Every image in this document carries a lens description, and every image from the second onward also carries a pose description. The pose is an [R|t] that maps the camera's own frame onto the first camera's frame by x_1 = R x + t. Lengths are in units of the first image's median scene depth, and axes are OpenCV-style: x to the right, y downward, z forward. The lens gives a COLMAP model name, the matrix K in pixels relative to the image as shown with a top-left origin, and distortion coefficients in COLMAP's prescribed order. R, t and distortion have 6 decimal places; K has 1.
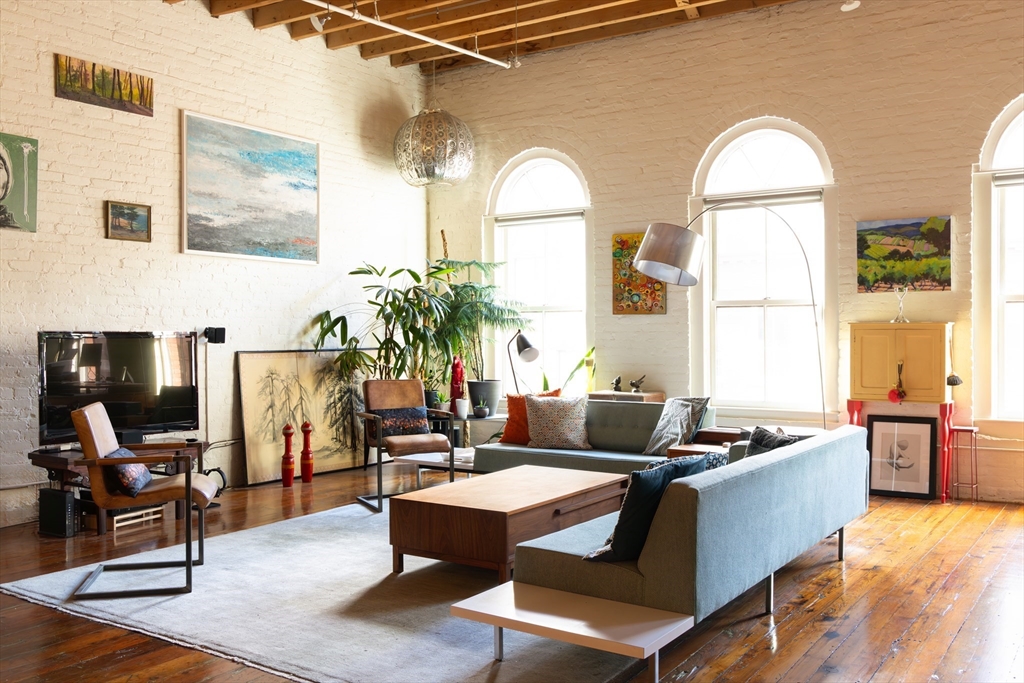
lens RADIAL K [[939.3, 0, 489.1], [0, 939.3, 334.5], [0, 0, 1]] dist [0.039836, 0.000000]
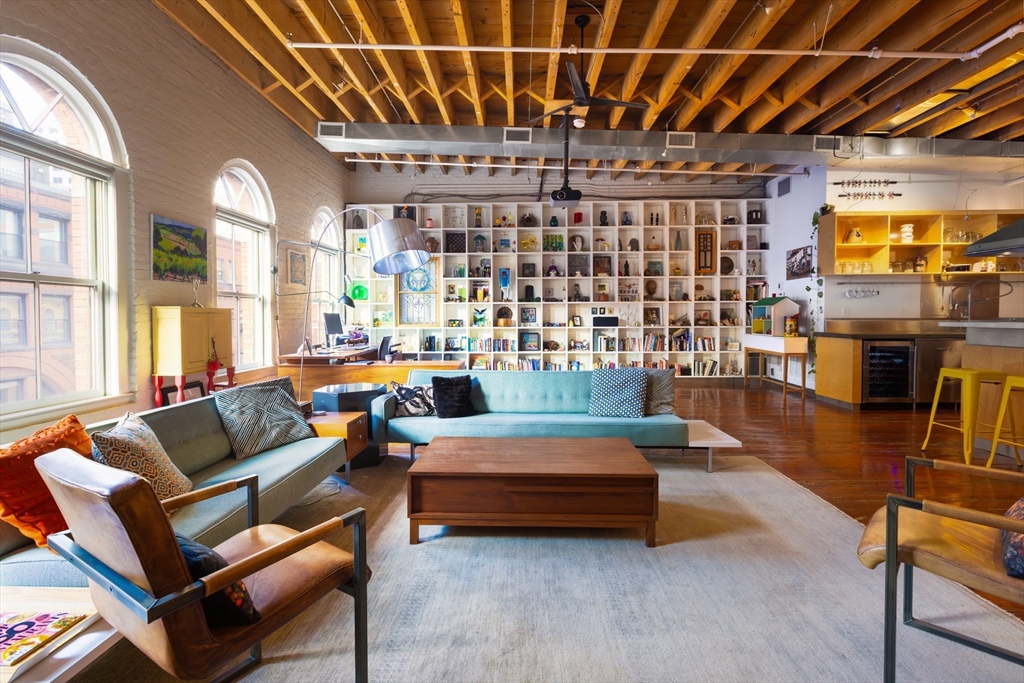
lens RADIAL K [[468.9, 0, 511.8], [0, 468.9, 329.4], [0, 0, 1]] dist [0.002330, 0.000471]
pose [[-0.542718, -0.014969, 0.839781, -0.299867], [0.007941, 0.999705, 0.022952, 0.004828], [-0.839877, 0.019125, -0.542439, 0.973414]]
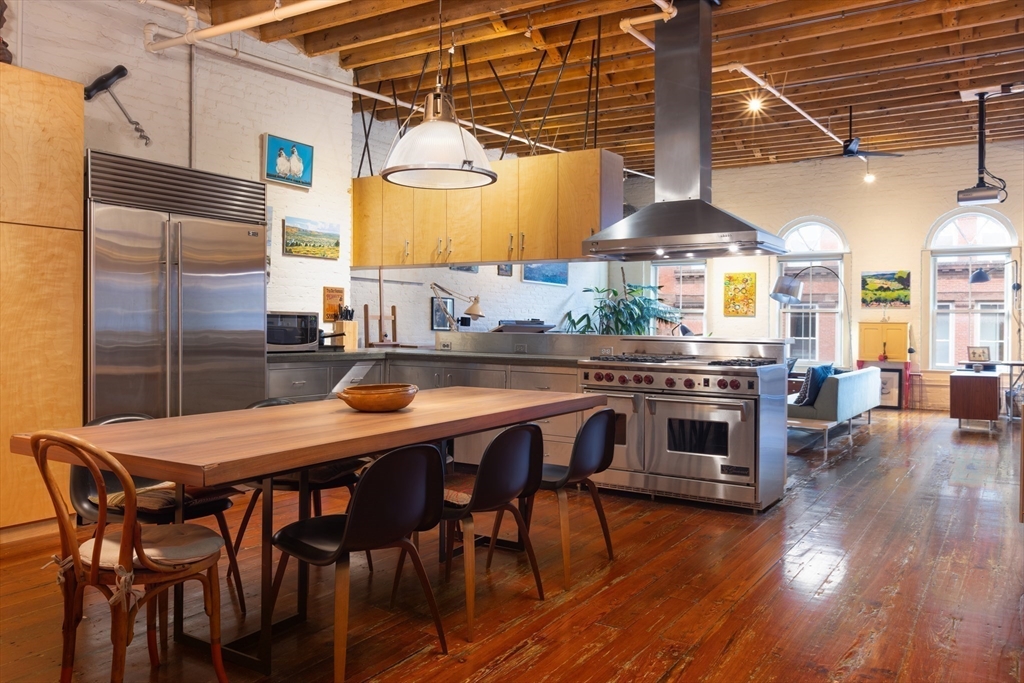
lens RADIAL K [[796.8, 0, 489.8], [0, 796.8, 318.6], [0, 0, 1]] dist [0.061441, 0.004095]
pose [[0.999737, 0.015901, 0.016521, -0.434936], [-0.015727, 0.999820, -0.010584, 0.011195], [-0.016686, 0.010321, 0.999808, -0.711676]]
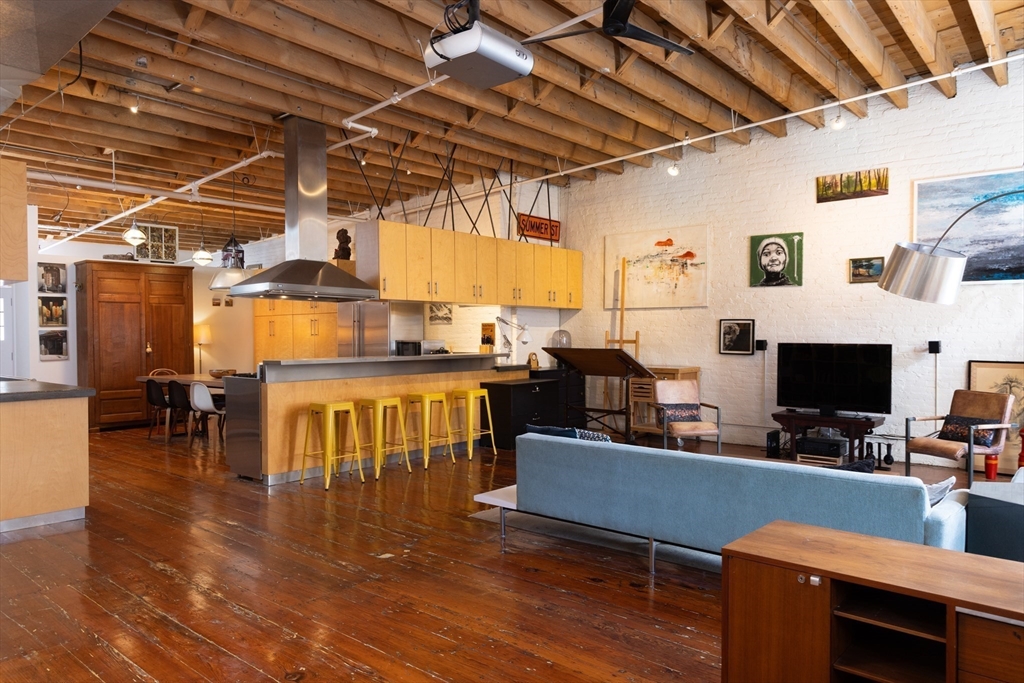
lens RADIAL K [[685.4, 0, 513.1], [0, 685.4, 344.5], [0, 0, 1]] dist [0.000800, 0.000056]
pose [[-0.110268, 0.017802, -0.993742, 0.768478], [-0.003946, 0.999824, 0.018349, -0.019551], [0.993894, 0.005944, -0.110179, 0.568156]]
